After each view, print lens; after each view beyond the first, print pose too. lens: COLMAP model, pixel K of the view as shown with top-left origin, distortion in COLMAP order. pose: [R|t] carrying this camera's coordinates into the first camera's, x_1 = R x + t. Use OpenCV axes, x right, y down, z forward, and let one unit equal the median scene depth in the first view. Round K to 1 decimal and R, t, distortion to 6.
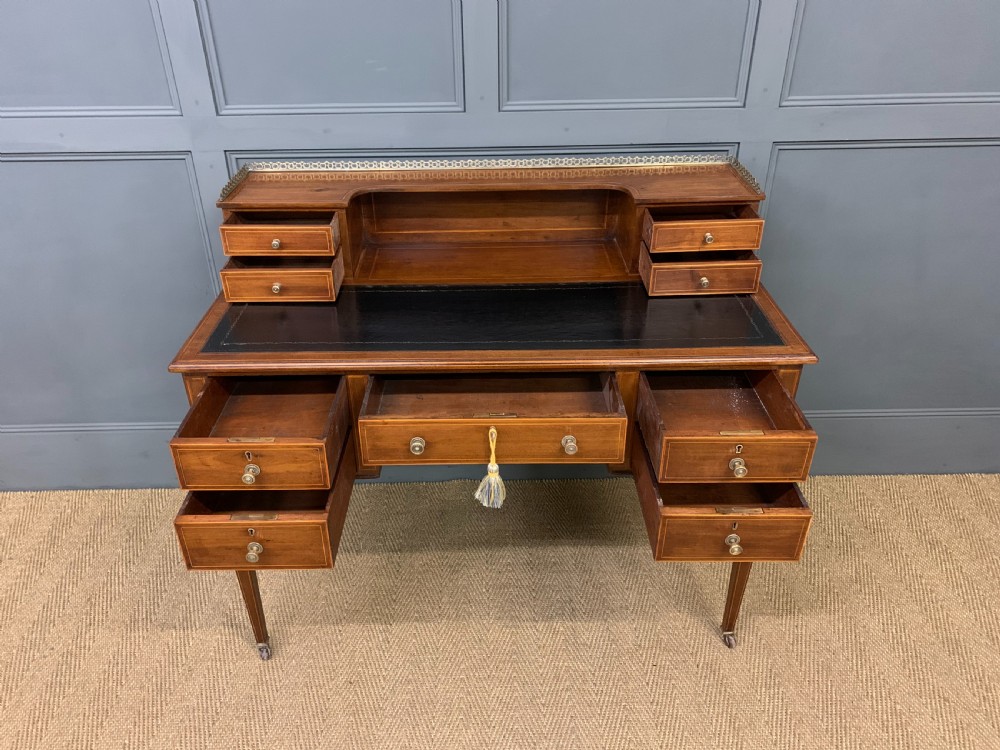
lens RADIAL K [[751.0, 0, 491.6], [0, 751.0, 369.5], [0, 0, 1]] dist [0.025195, -0.009071]
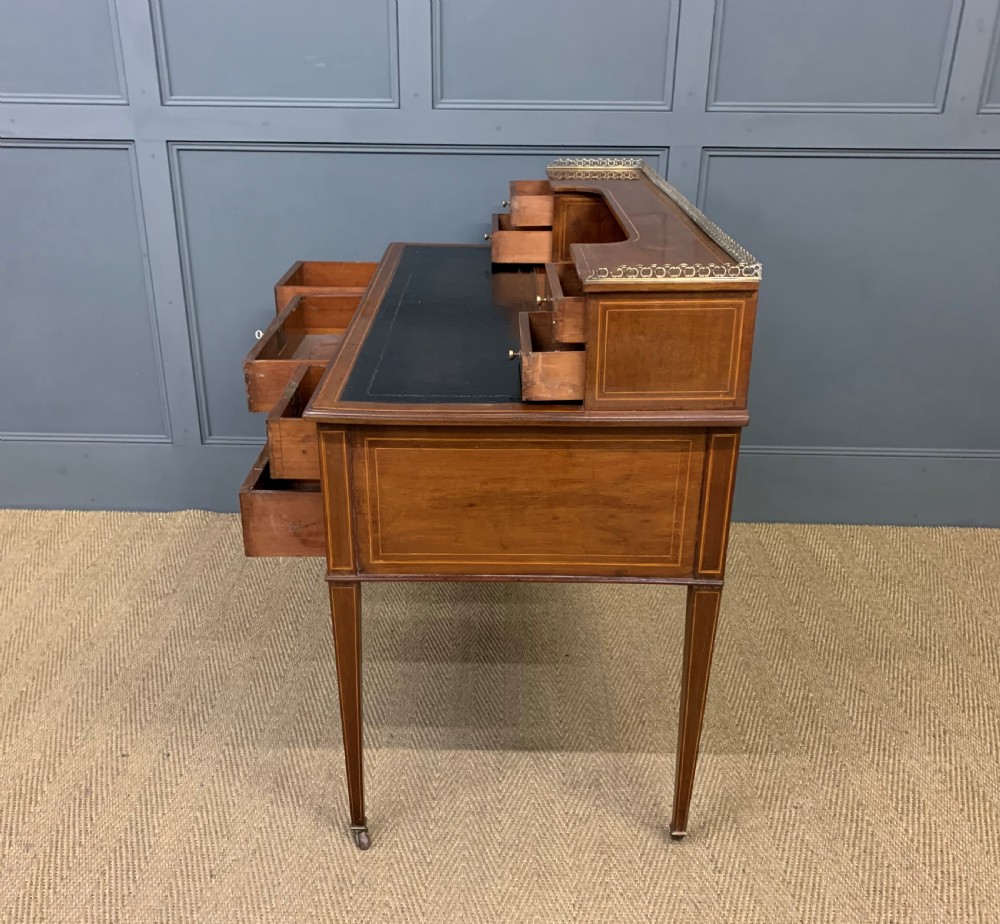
lens RADIAL K [[969.2, 0, 480.0], [0, 969.2, 469.5], [0, 0, 1]] dist [0.003781, 0.019827]
pose [[0.999028, 0.034640, -0.027248, 0.126357], [-0.037569, 0.992586, -0.115592, 0.294862], [0.023042, 0.116503, 0.992923, -0.255634]]
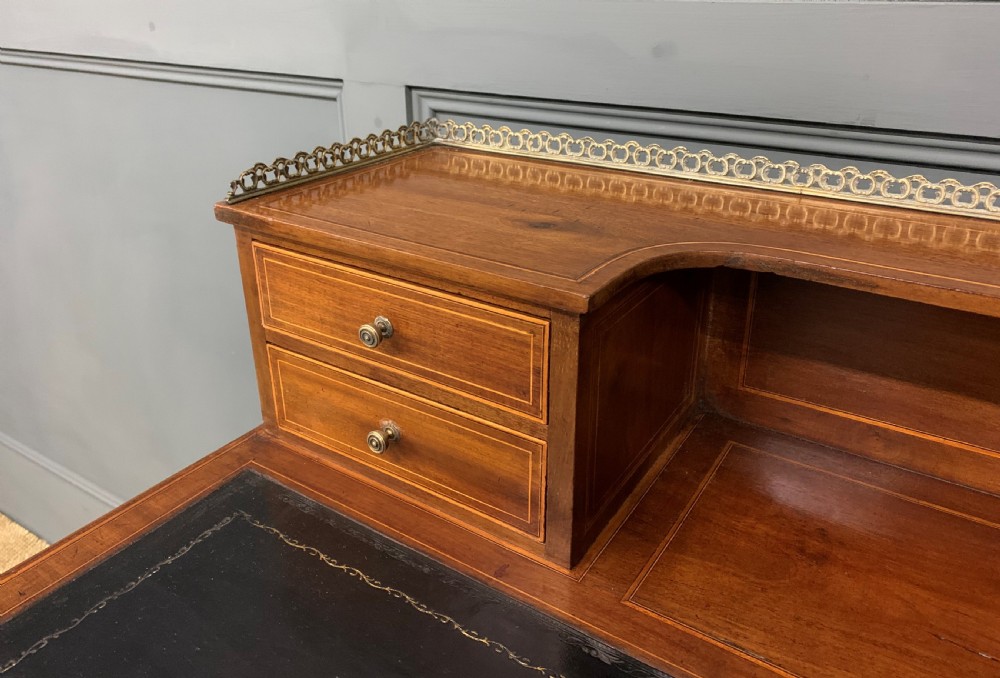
lens RADIAL K [[772.9, 0, 502.0], [0, 772.9, 299.2], [0, 0, 1]] dist [0.070866, -0.089120]
pose [[0.828332, 0.224385, -0.513339, -0.082915], [-0.288171, 0.956428, -0.046933, -0.181337], [0.480441, 0.186806, 0.856901, 0.704571]]
